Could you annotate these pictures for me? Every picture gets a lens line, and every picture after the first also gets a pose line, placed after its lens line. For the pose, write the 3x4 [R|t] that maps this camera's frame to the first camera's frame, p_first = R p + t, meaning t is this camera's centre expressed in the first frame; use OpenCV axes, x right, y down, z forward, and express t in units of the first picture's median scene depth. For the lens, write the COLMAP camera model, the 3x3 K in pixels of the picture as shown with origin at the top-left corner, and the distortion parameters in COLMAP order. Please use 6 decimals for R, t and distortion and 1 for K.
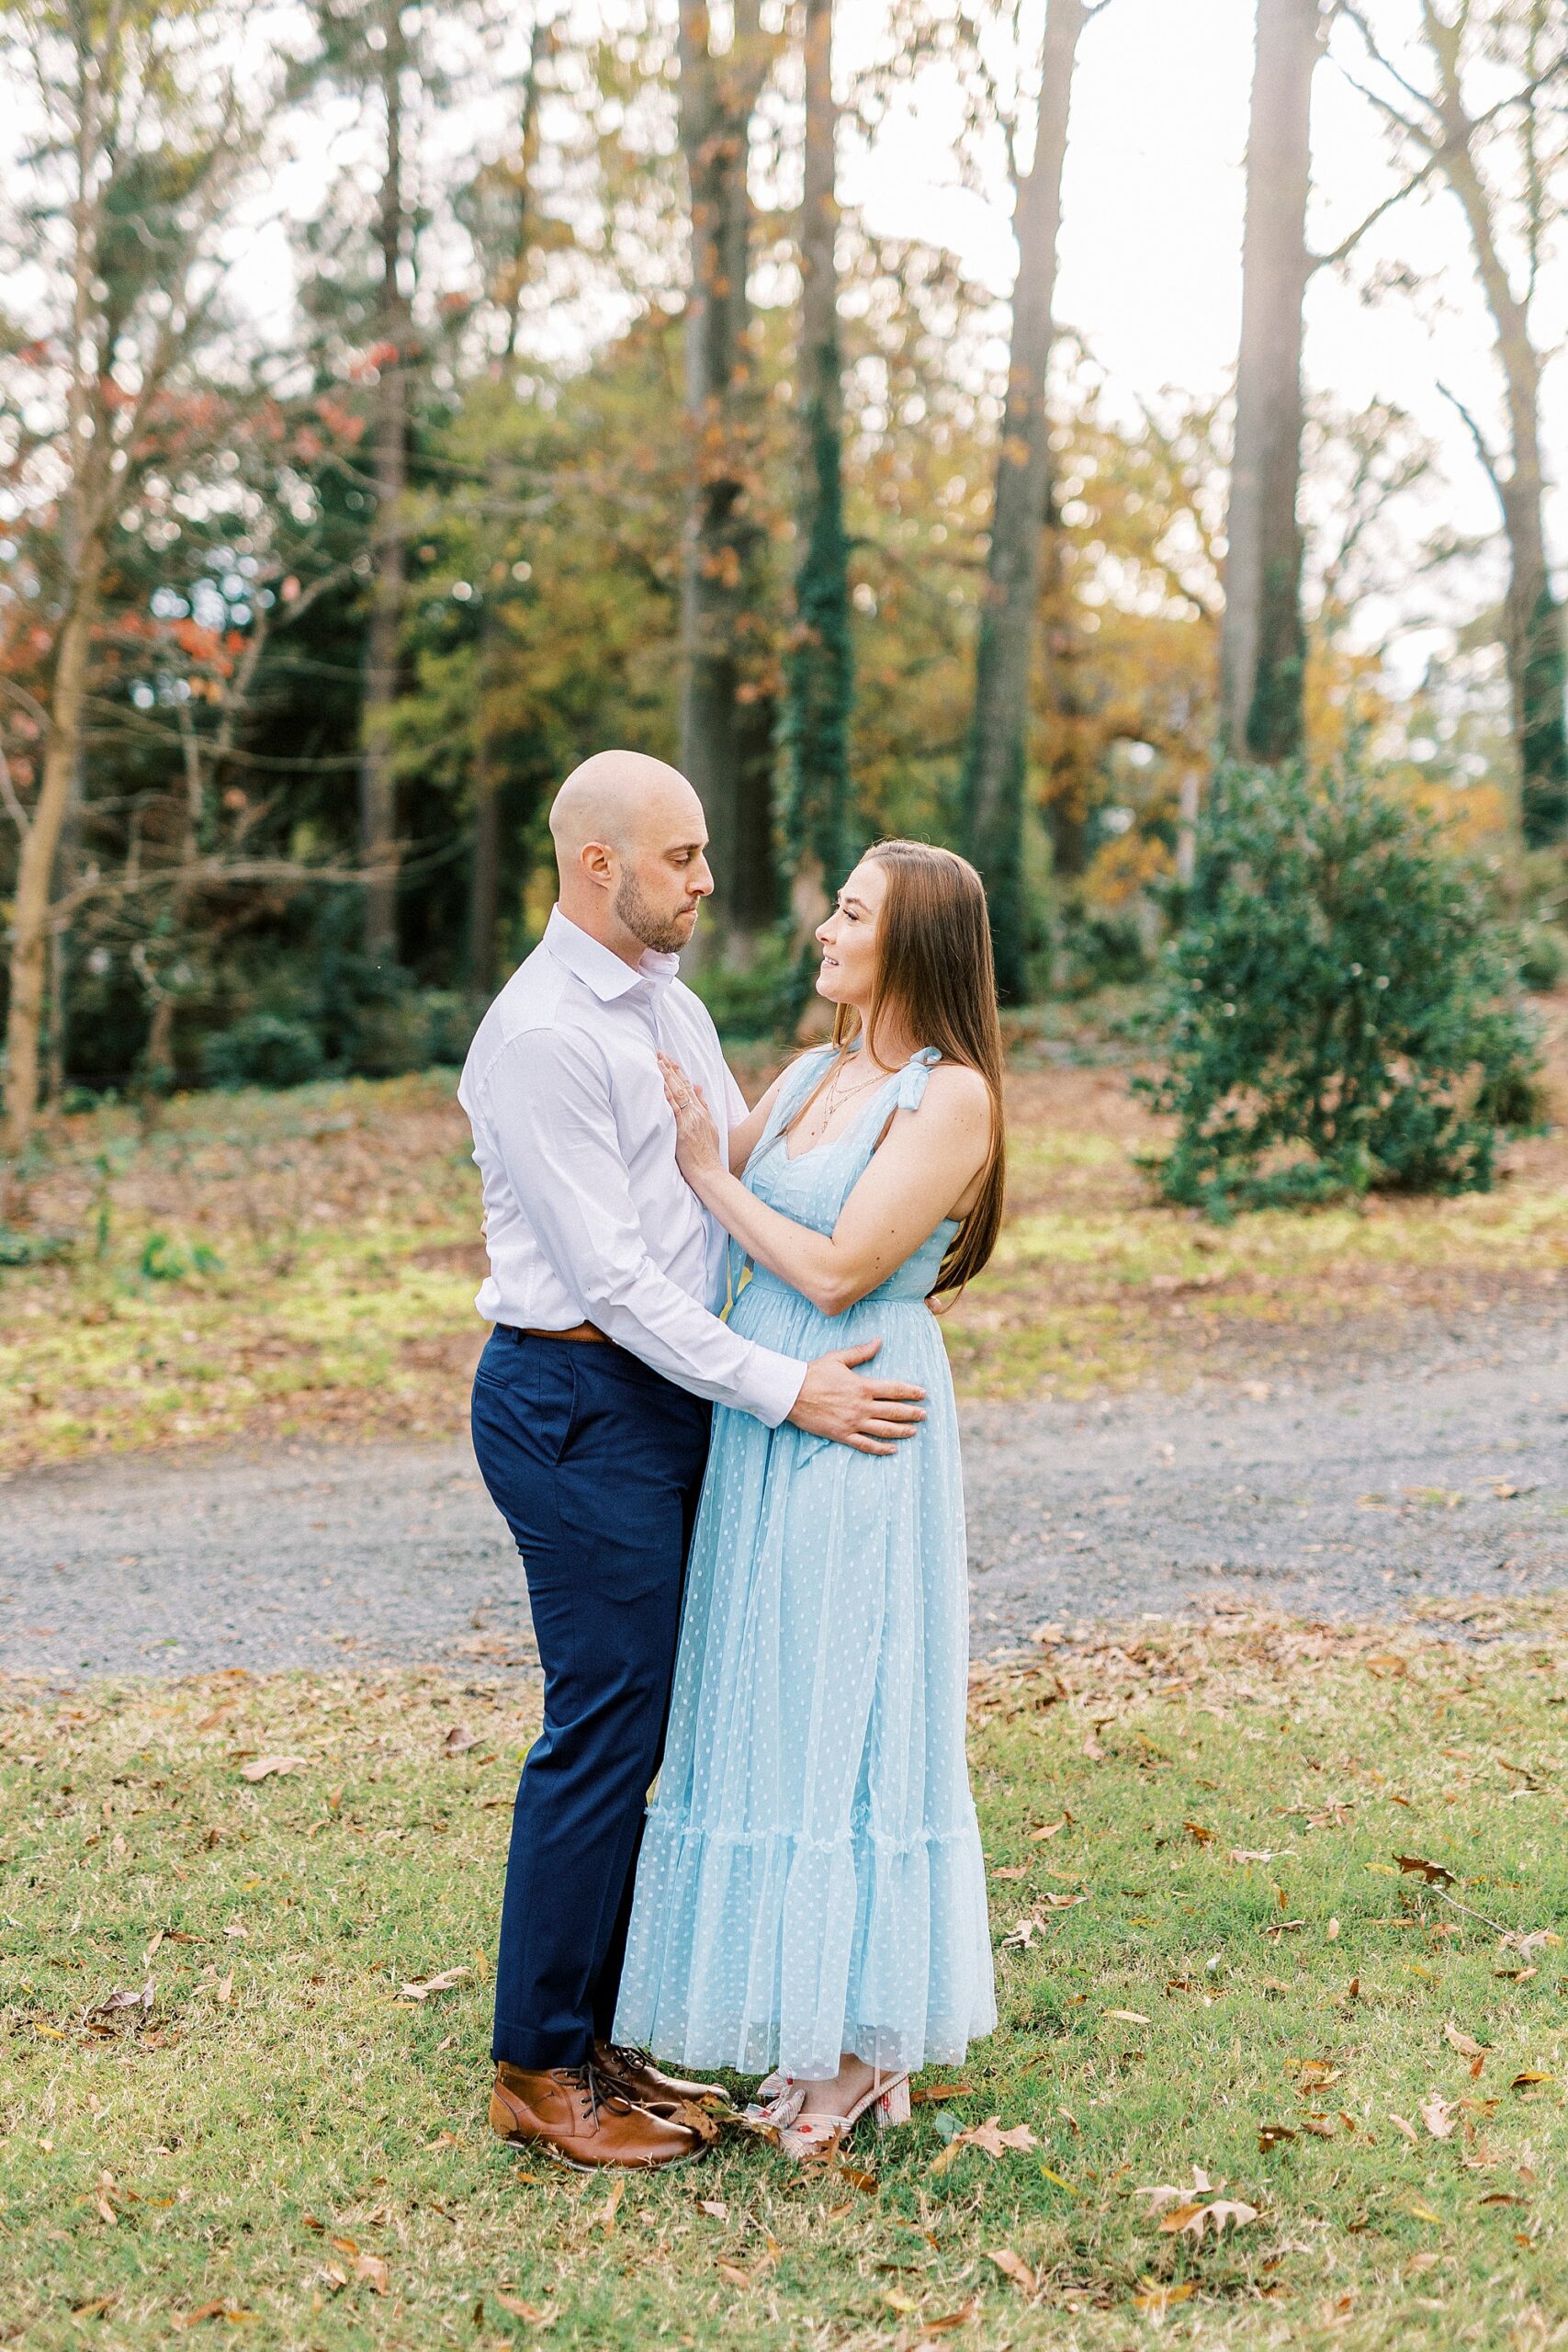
lens RADIAL K [[4014.6, 0, 835.9], [0, 4014.6, 1177.9], [0, 0, 1]] dist [0.010016, 0.027926]
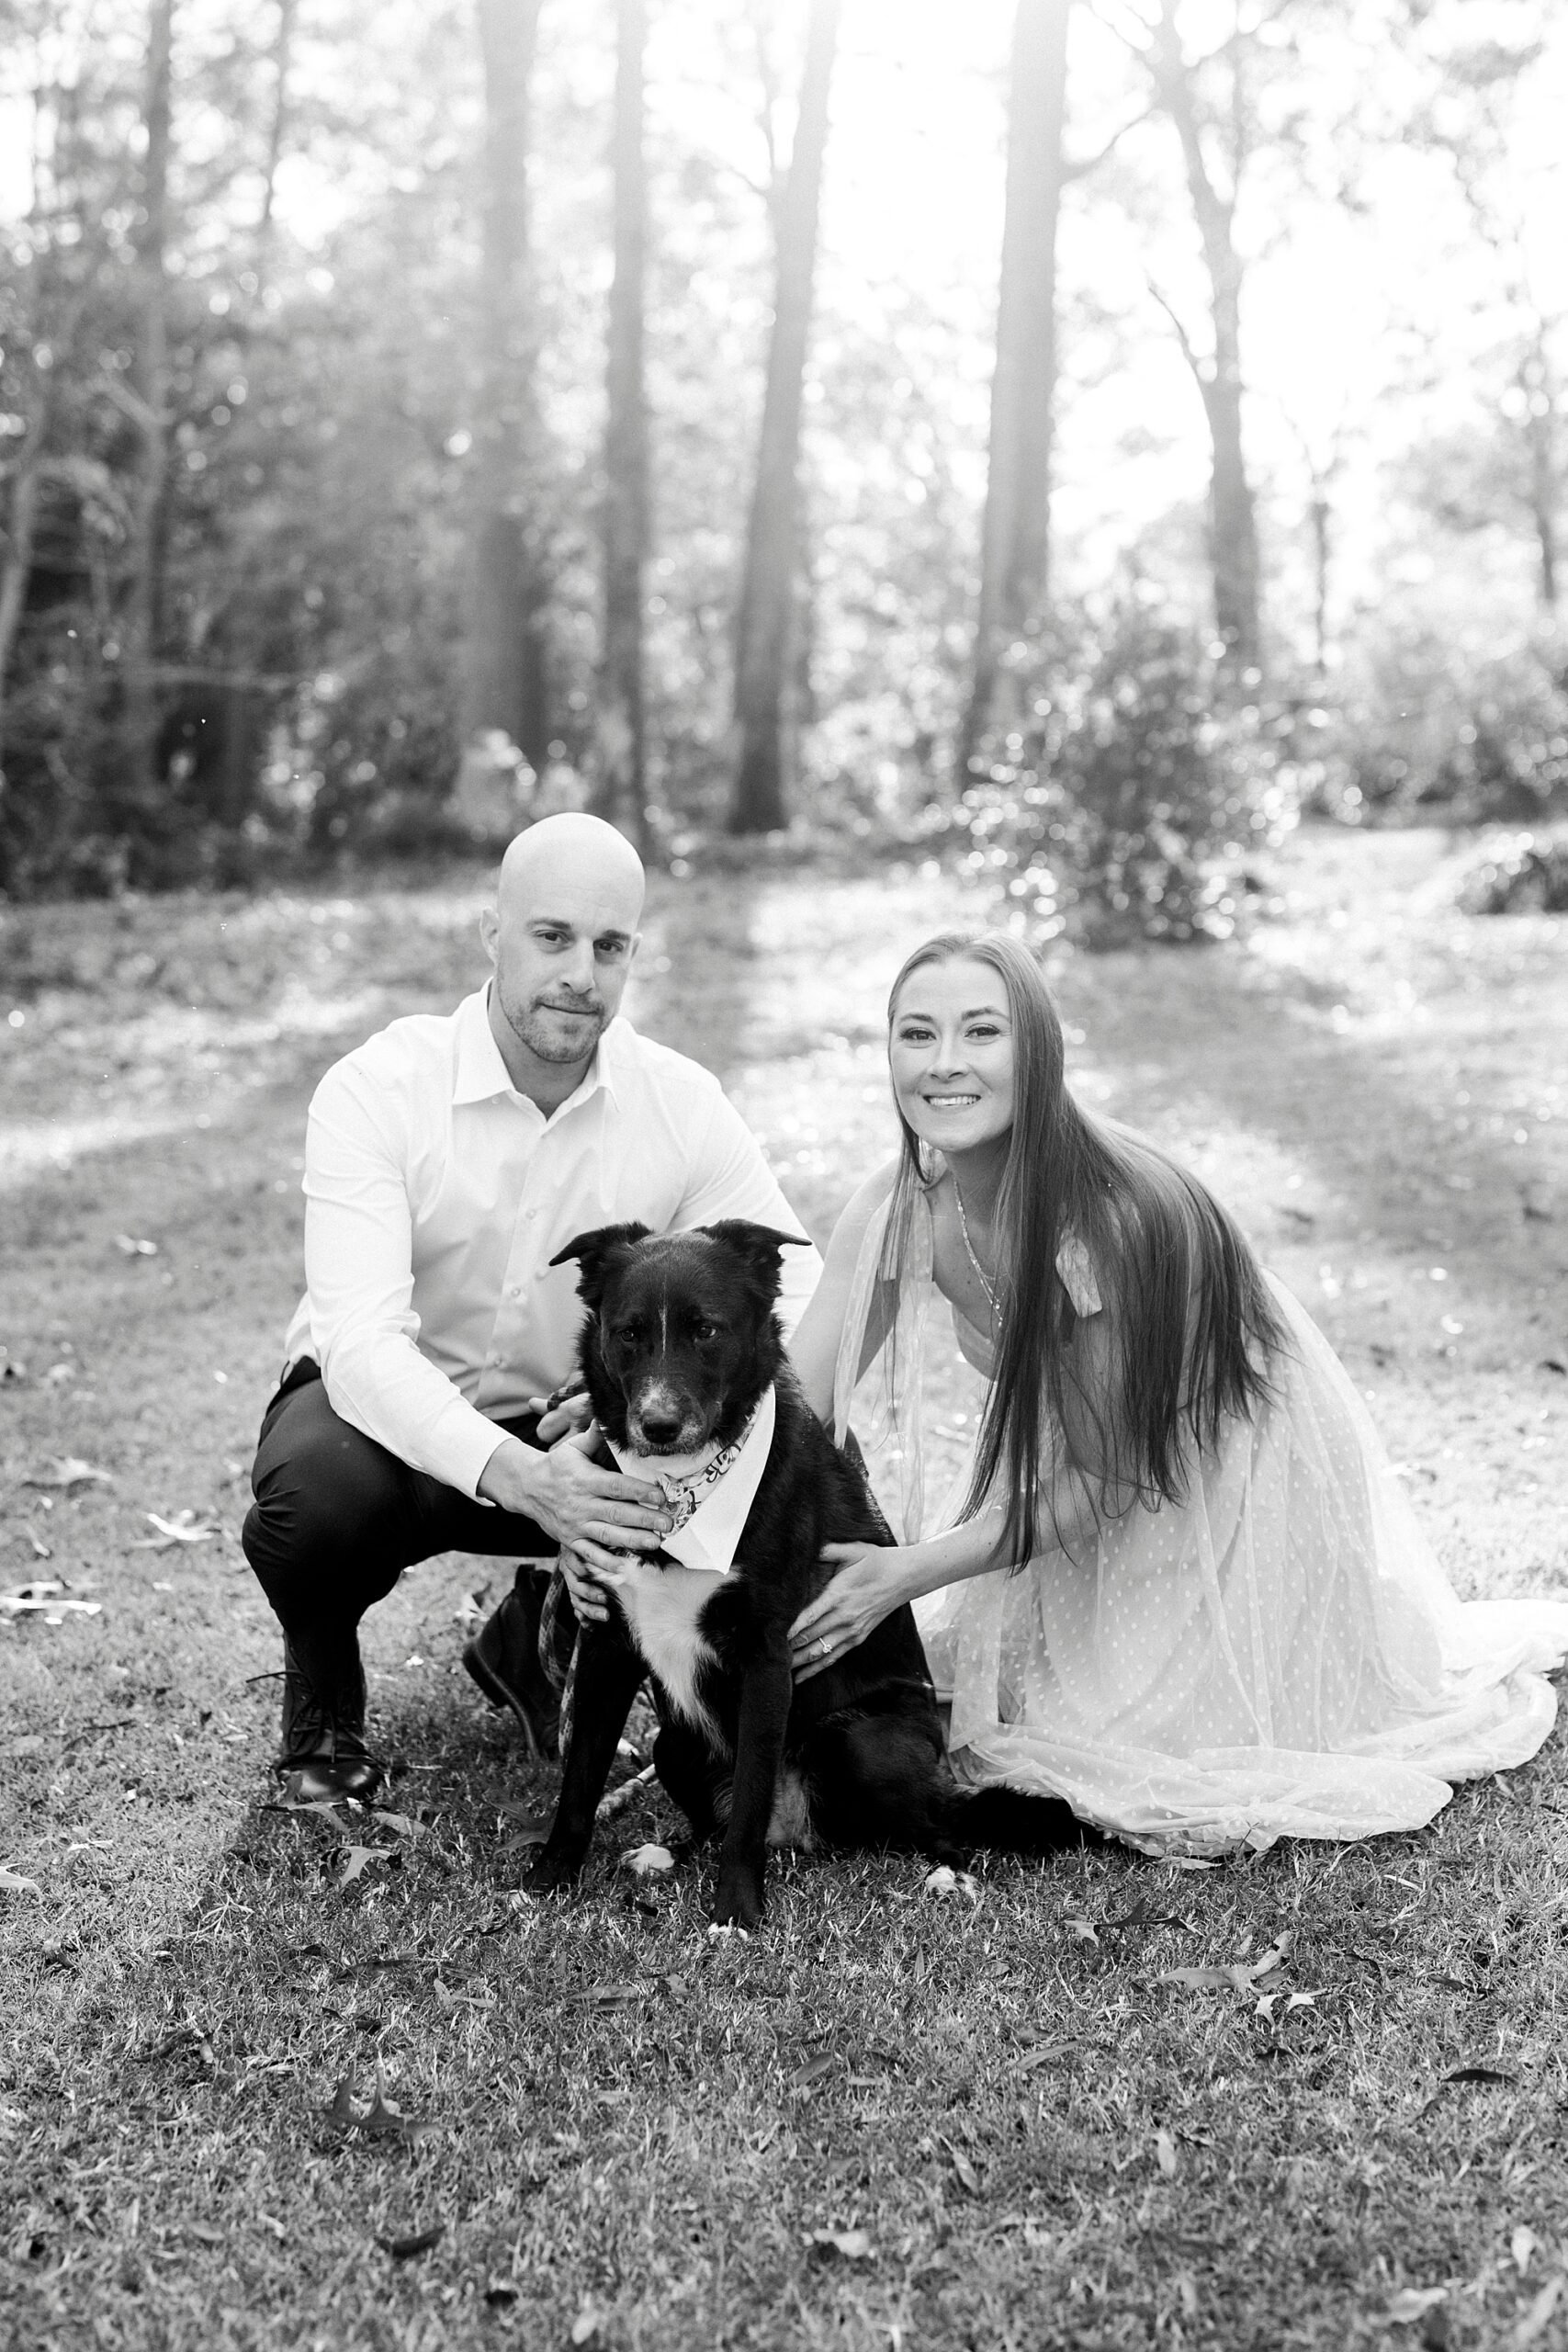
lens RADIAL K [[3774.0, 0, 844.3], [0, 3774.0, 1230.6], [0, 0, 1]] dist [0.105684, -0.150897]
pose [[0.996622, 0.016450, 0.080459, -0.019184], [-0.020627, 0.998467, 0.051361, 0.012050], [-0.079490, -0.052847, 0.995434, -0.063319]]
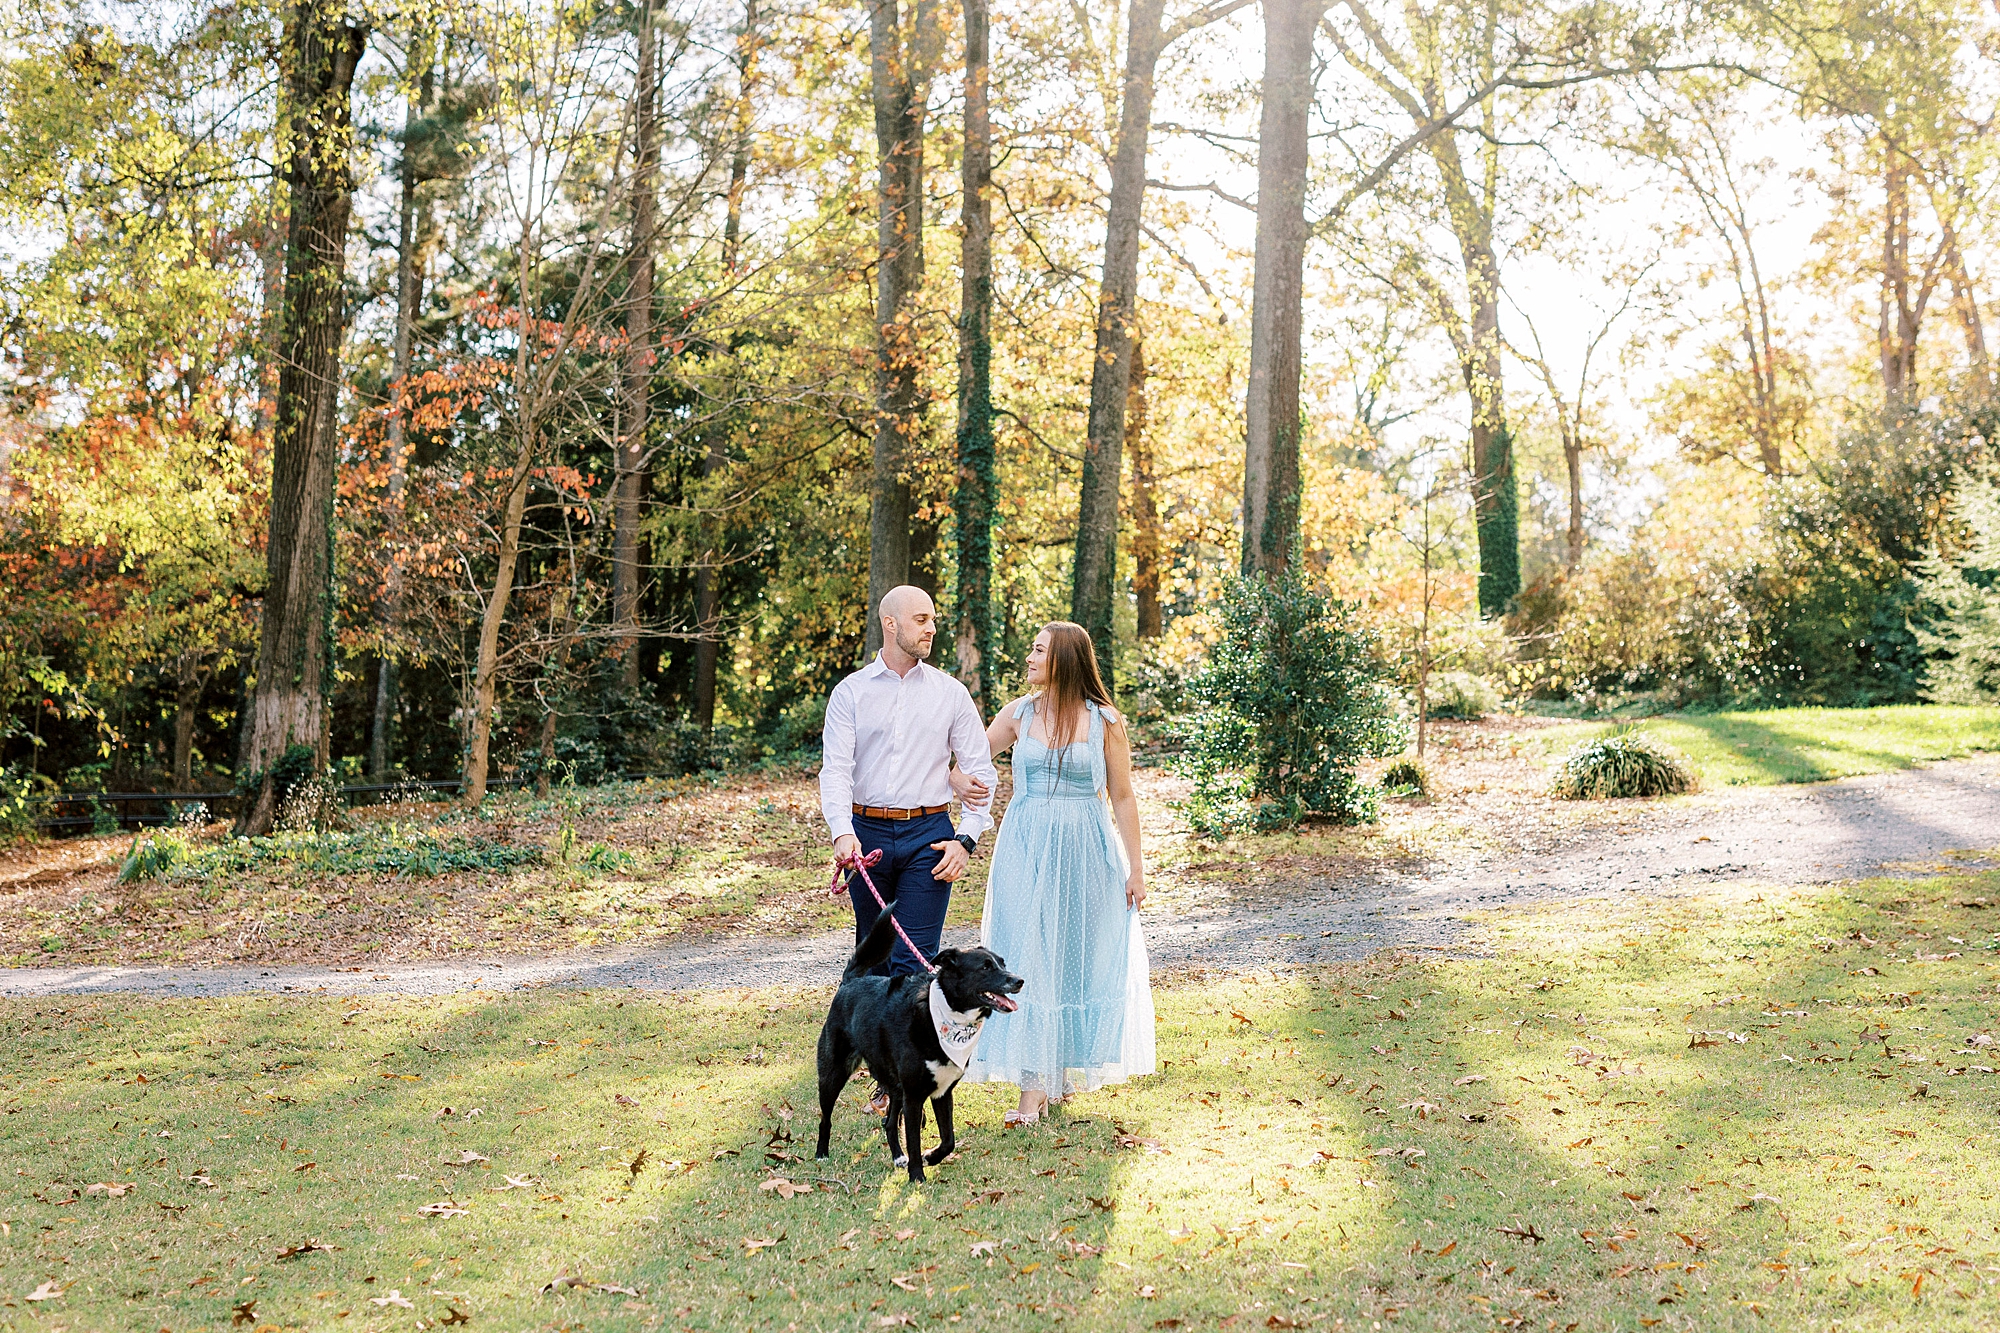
lens RADIAL K [[3209.5, 0, 903.0], [0, 3209.5, 669.4], [0, 0, 1]] dist [0.105684, -0.150897]
pose [[0.999754, 0.007824, -0.020742, -0.004160], [-0.009124, 0.997948, -0.063377, 0.009278], [0.020203, 0.063550, 0.997774, -0.135469]]
